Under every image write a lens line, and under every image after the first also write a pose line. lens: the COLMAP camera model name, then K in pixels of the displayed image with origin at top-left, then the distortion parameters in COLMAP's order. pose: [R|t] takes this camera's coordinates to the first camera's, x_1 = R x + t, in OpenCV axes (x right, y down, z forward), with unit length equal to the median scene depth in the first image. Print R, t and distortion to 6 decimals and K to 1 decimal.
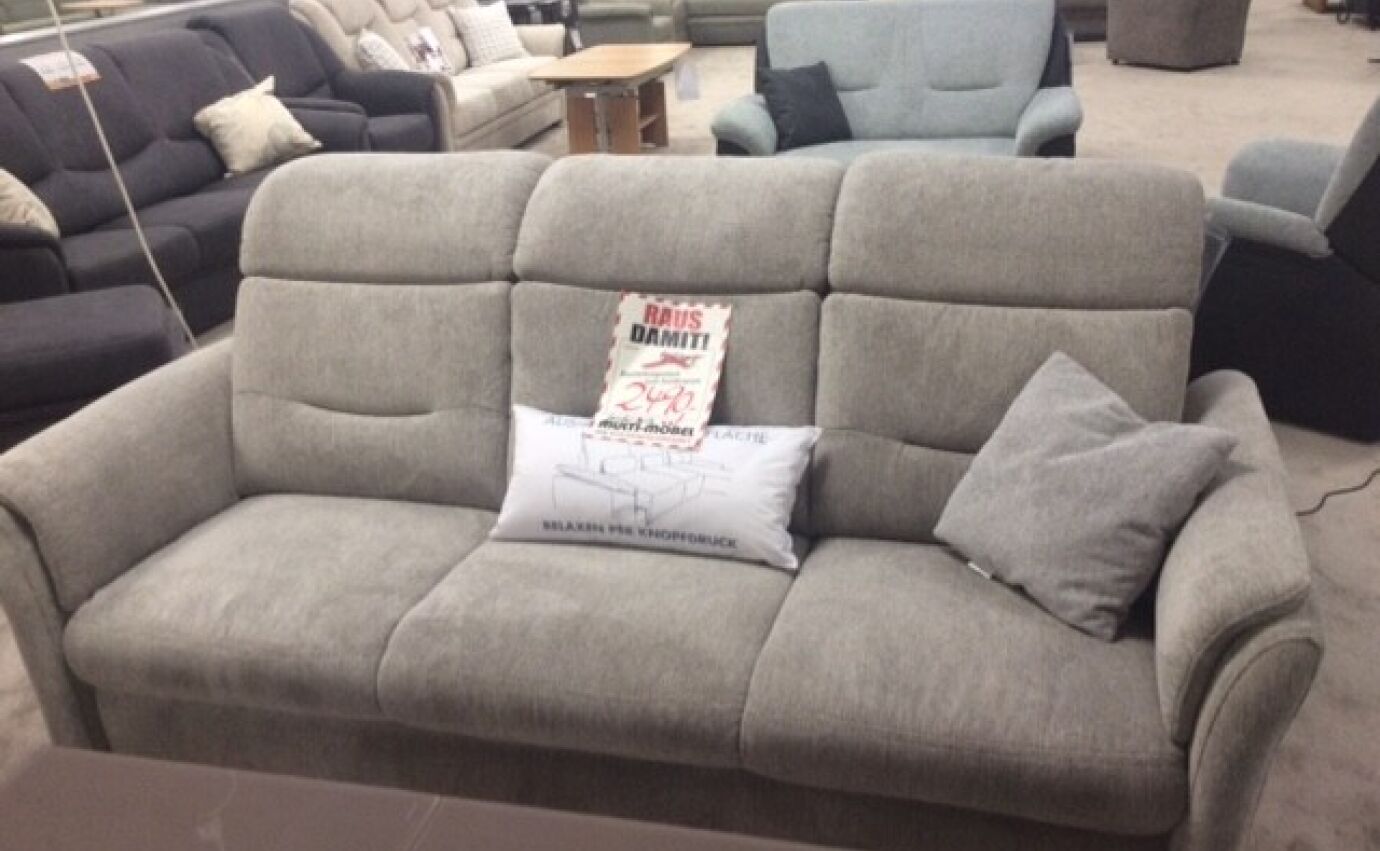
lens RADIAL K [[1248.0, 0, 690.0], [0, 1248.0, 425.5], [0, 0, 1]] dist [0.101284, -0.190320]
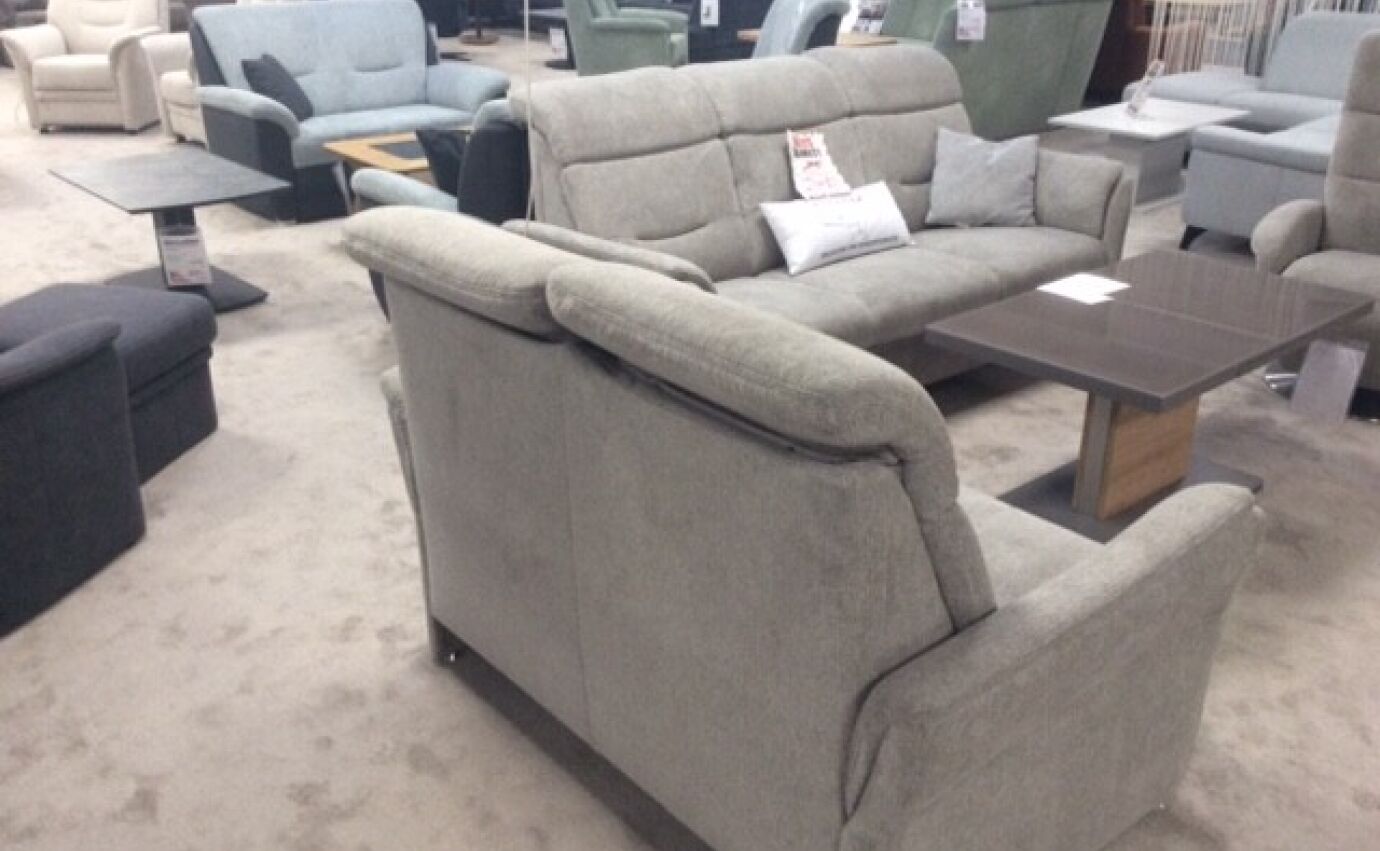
lens RADIAL K [[1248.0, 0, 690.0], [0, 1248.0, 425.5], [0, 0, 1]] dist [0.101284, -0.190320]
pose [[0.576990, -0.277044, 0.768329, -1.597113], [0.297183, 0.947444, 0.118454, 0.038448], [-0.760766, 0.159988, 0.628999, 0.036713]]
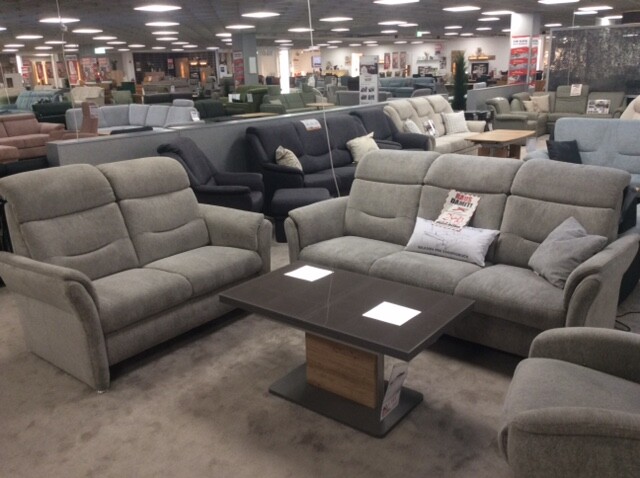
lens RADIAL K [[581.2, 0, 320.0], [0, 581.2, 239.0], [0, 0, 1]] dist [0.234304, -0.446830]
pose [[0.917307, 0.144689, -0.370962, 0.245042], [-0.184109, 0.980195, -0.072949, 0.224383], [0.353061, 0.135214, 0.925778, -0.688356]]
